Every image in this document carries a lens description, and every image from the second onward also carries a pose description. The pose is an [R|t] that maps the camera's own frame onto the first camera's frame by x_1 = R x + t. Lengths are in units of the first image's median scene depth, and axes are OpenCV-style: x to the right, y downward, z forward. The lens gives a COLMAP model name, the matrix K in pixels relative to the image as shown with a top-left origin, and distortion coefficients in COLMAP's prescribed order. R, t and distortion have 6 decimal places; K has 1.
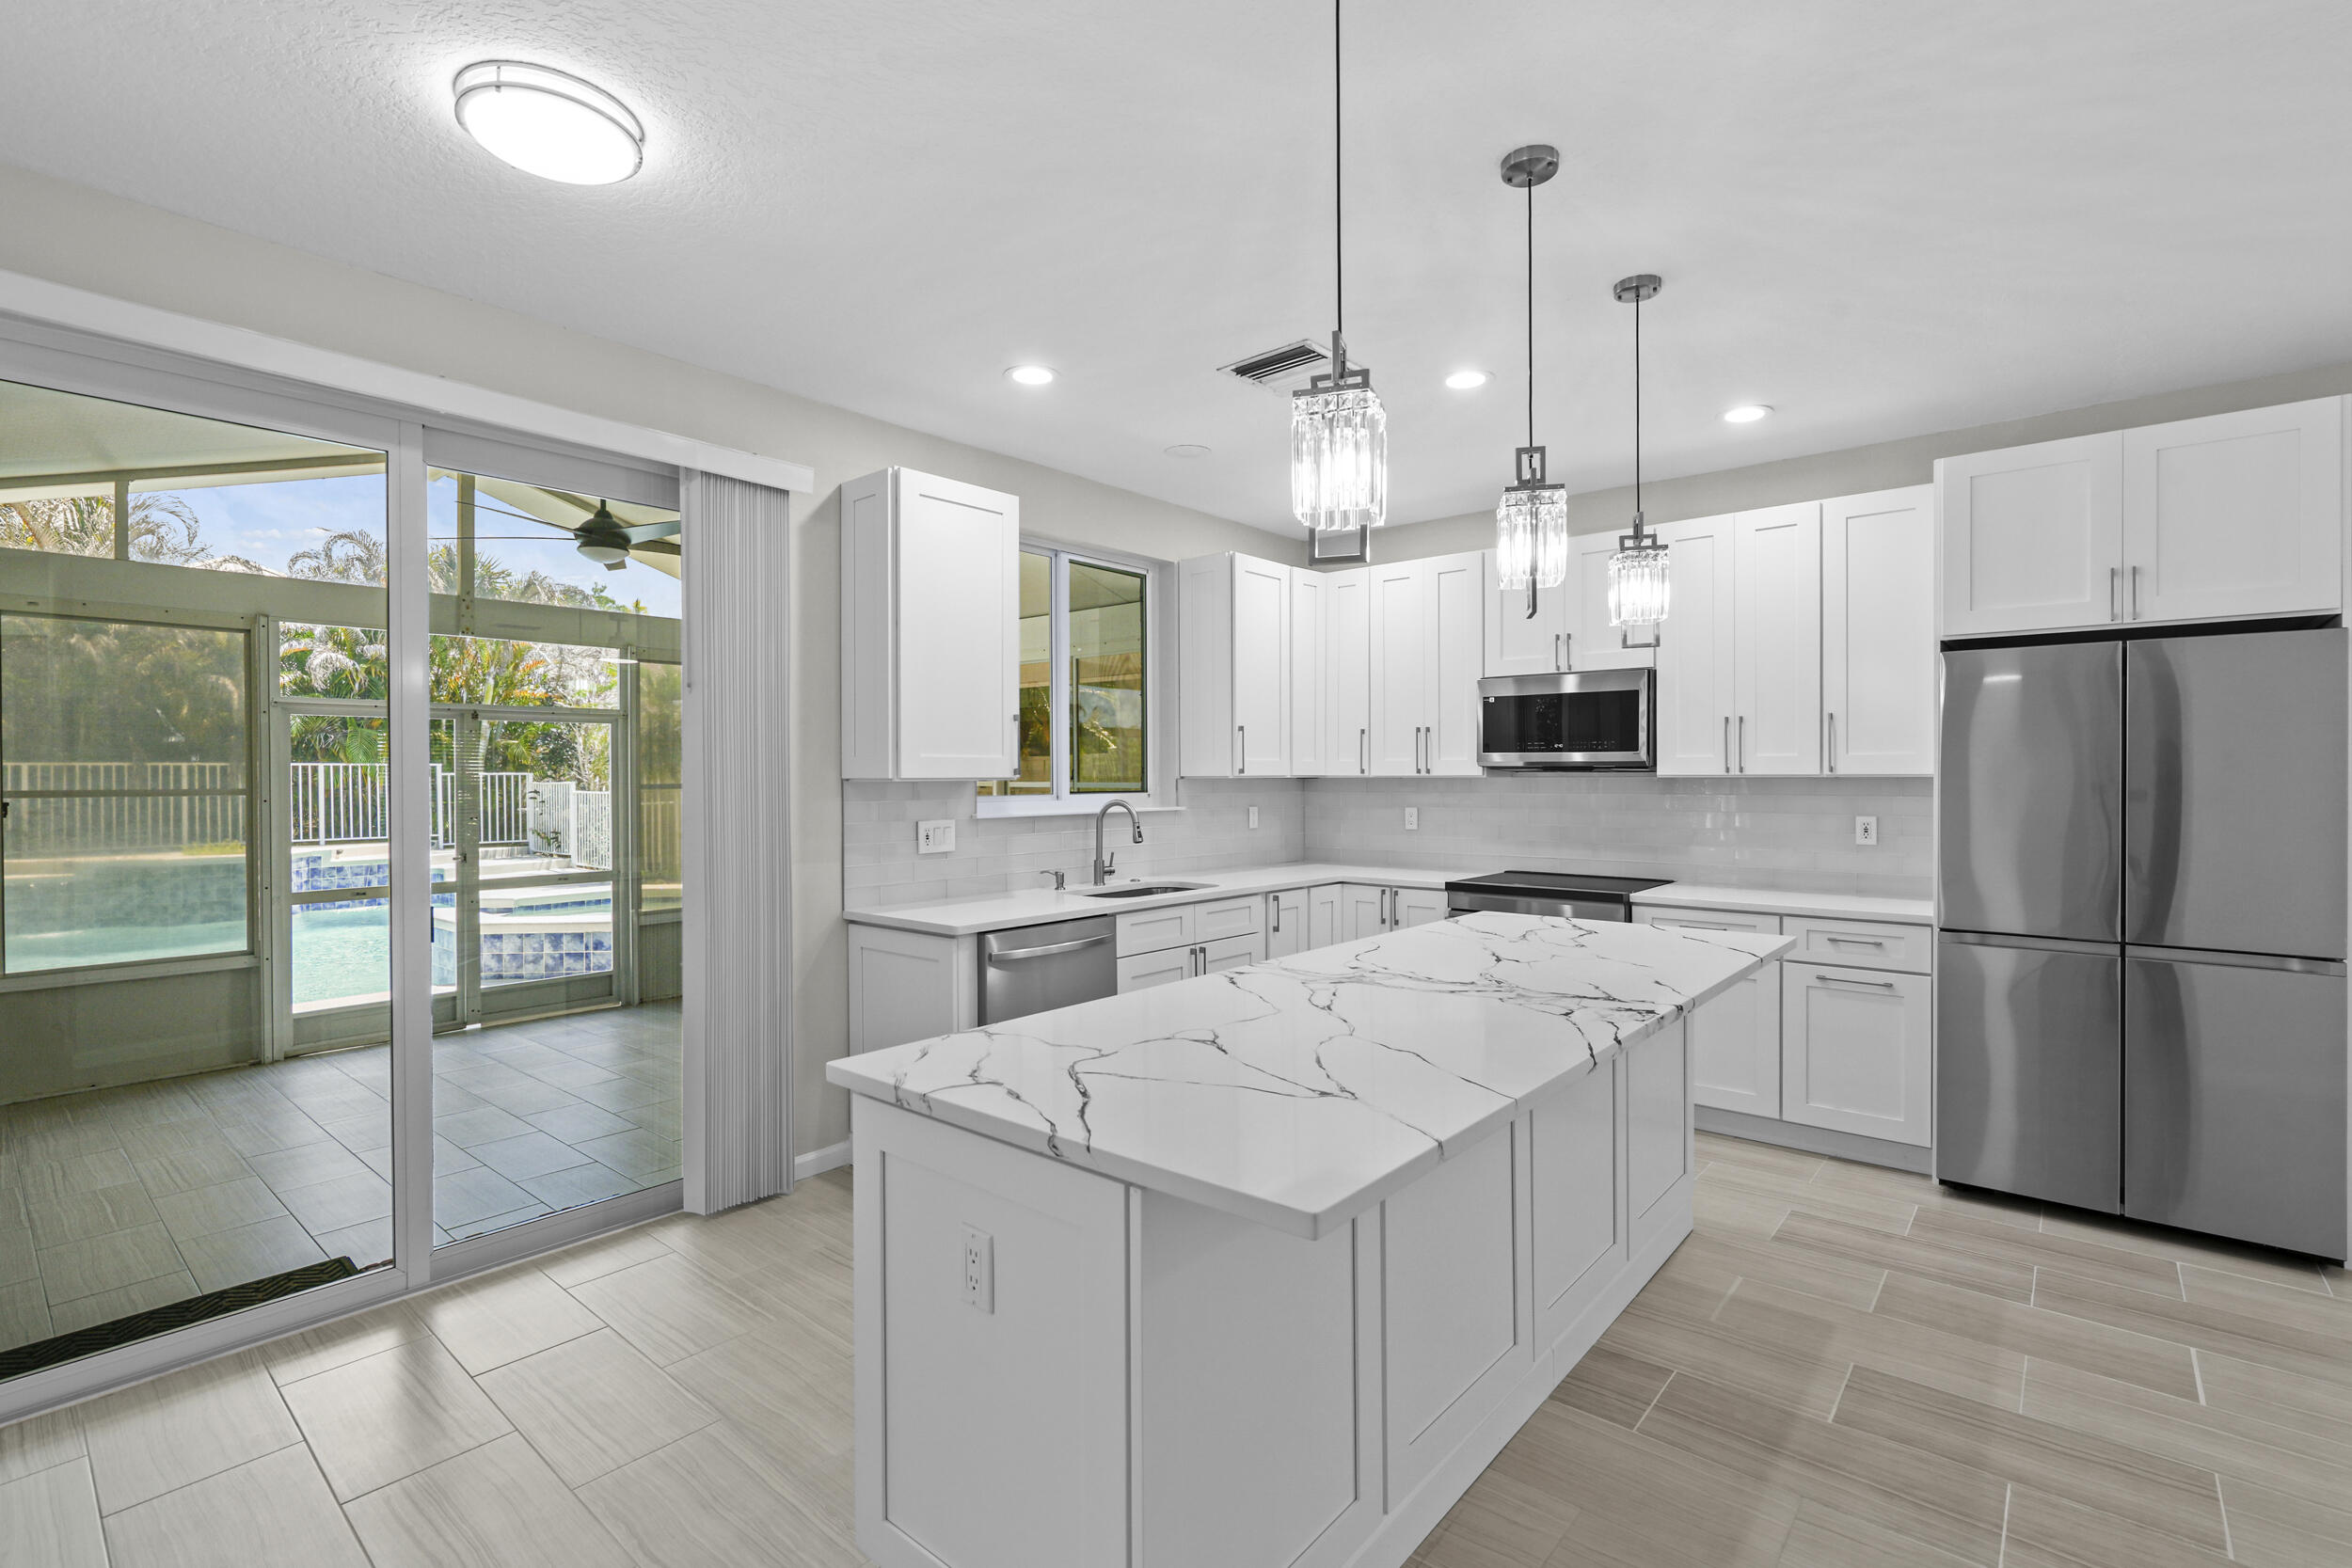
lens RADIAL K [[1056.5, 0, 1173.5], [0, 1056.5, 778.9], [0, 0, 1]] dist [-0.005637, 0.000550]
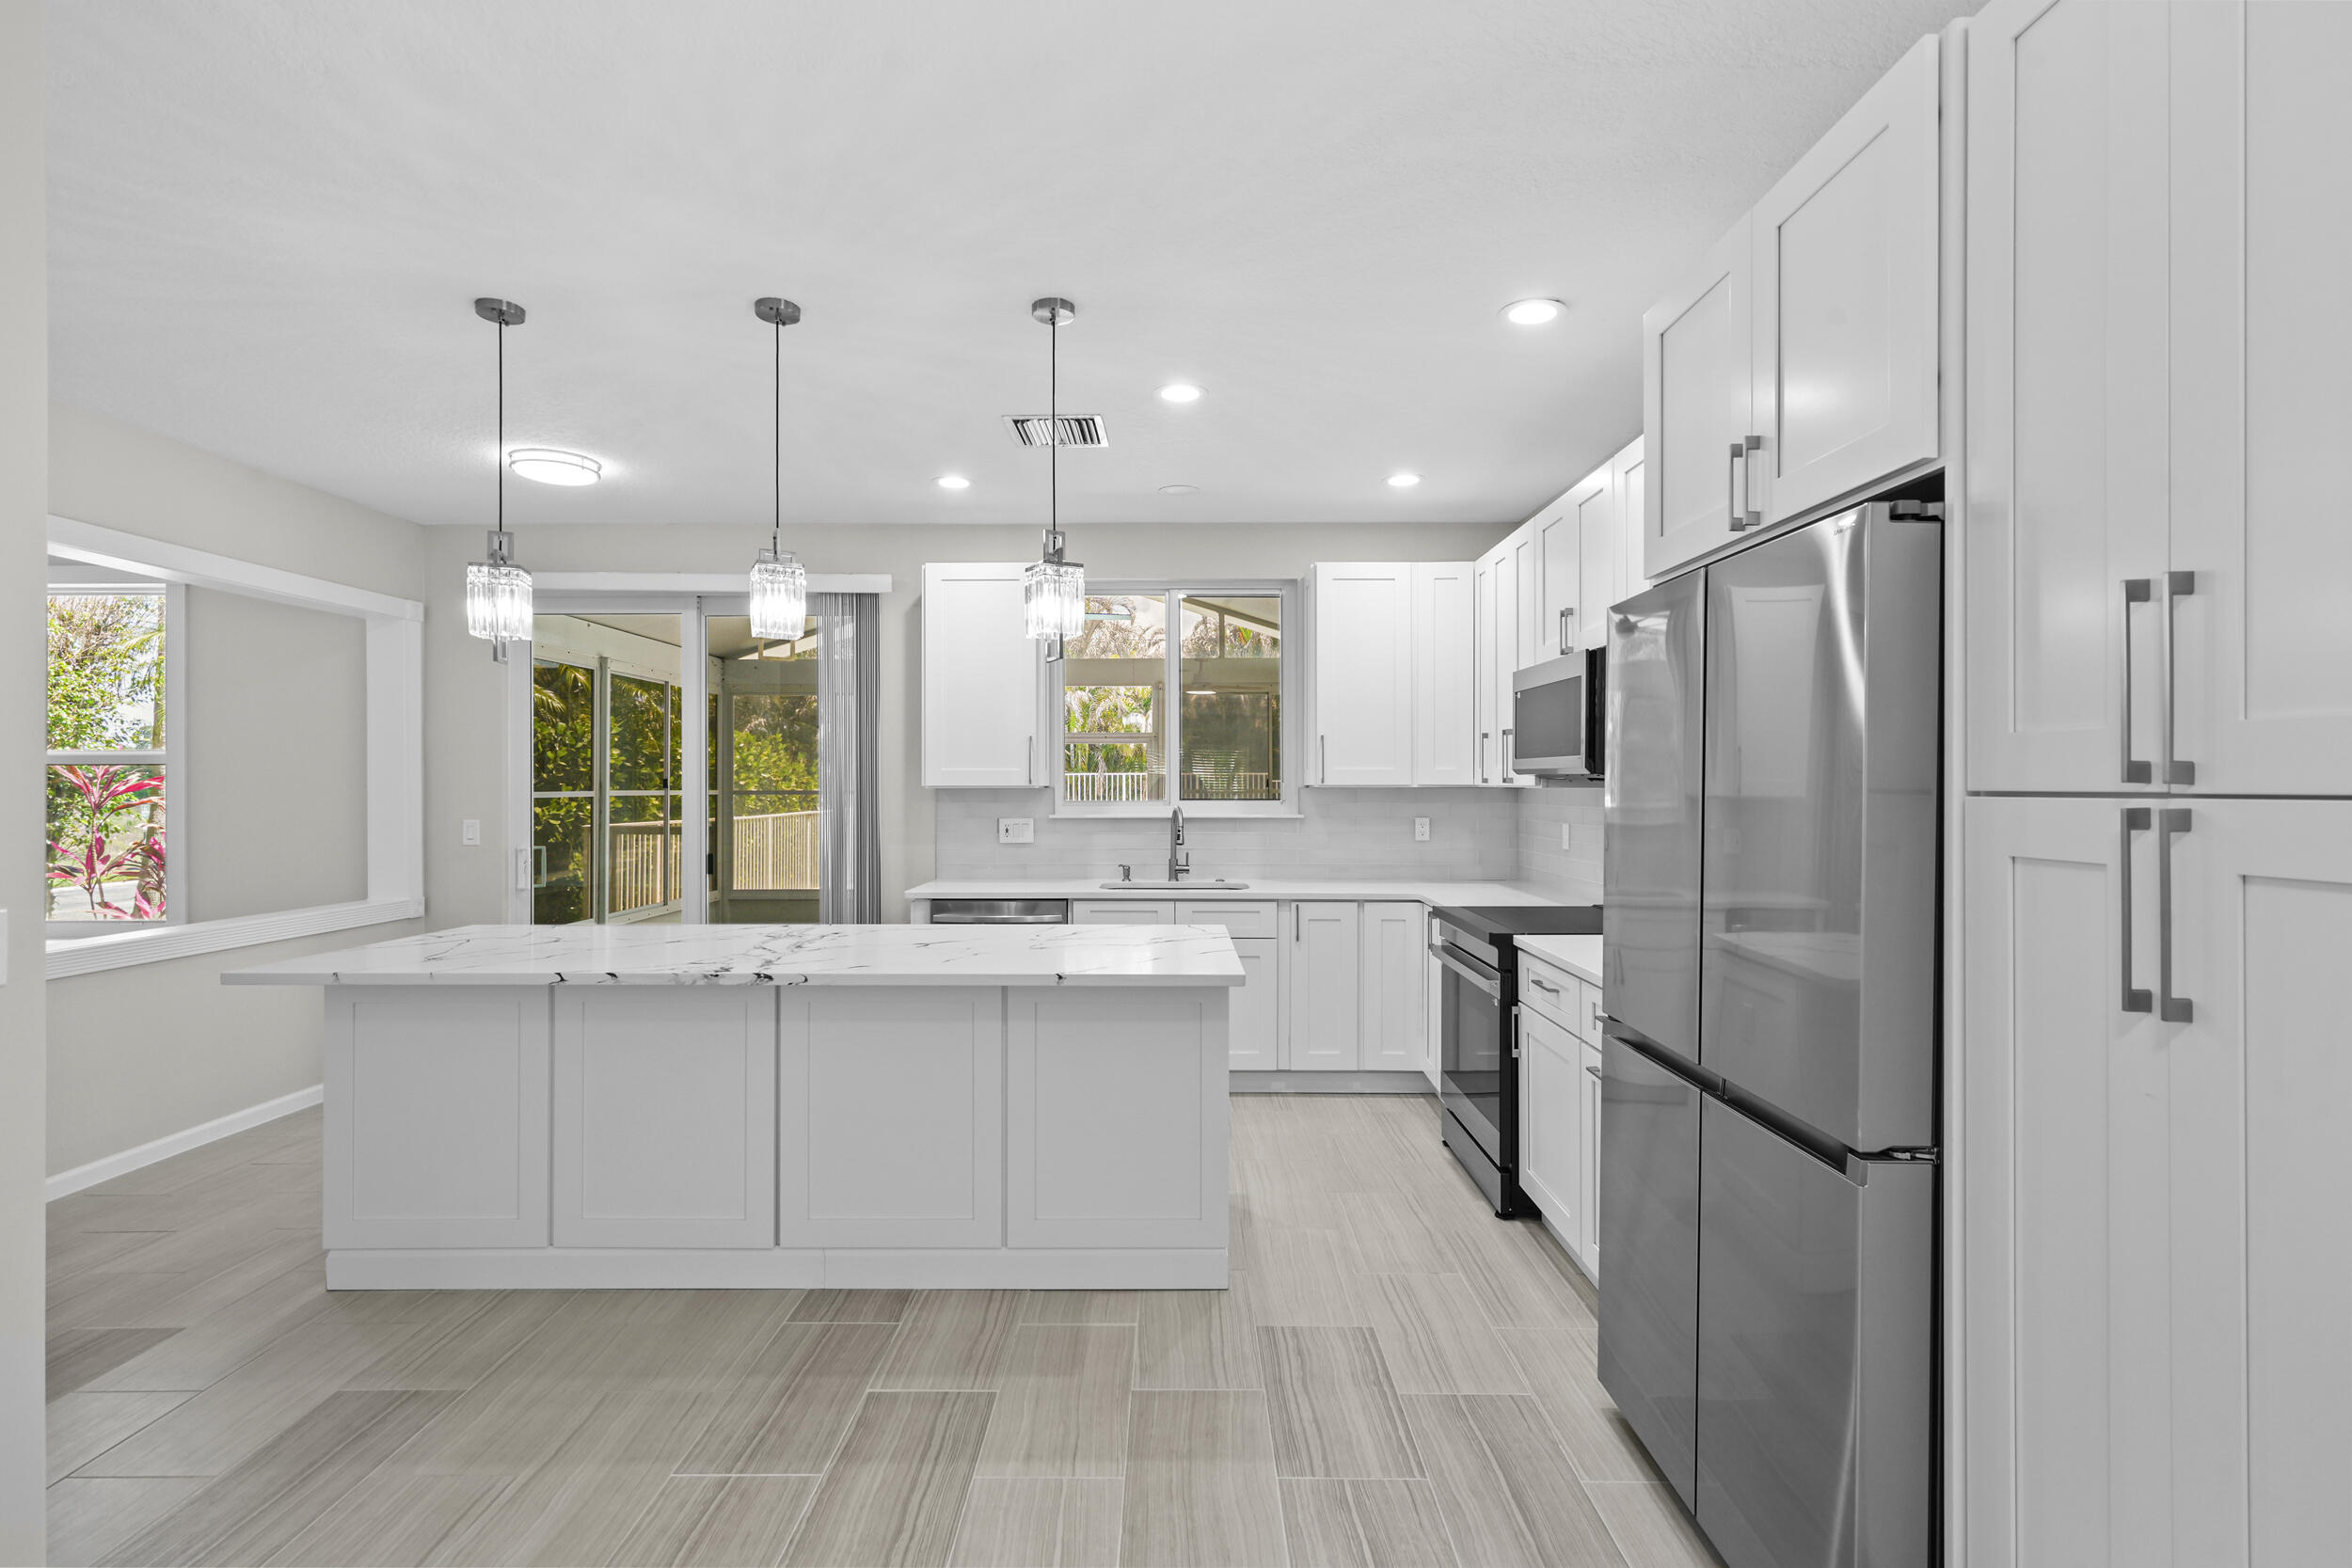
lens RADIAL K [[1074.8, 0, 1176.0], [0, 1074.8, 784.0], [0, 0, 1]] dist [-0.002379, -0.000009]
pose [[0.652259, -0.000195, -0.757996, 0.864077], [-0.005623, 0.999971, -0.005097, 0.003076], [0.757975, 0.007587, 0.652239, 0.277225]]
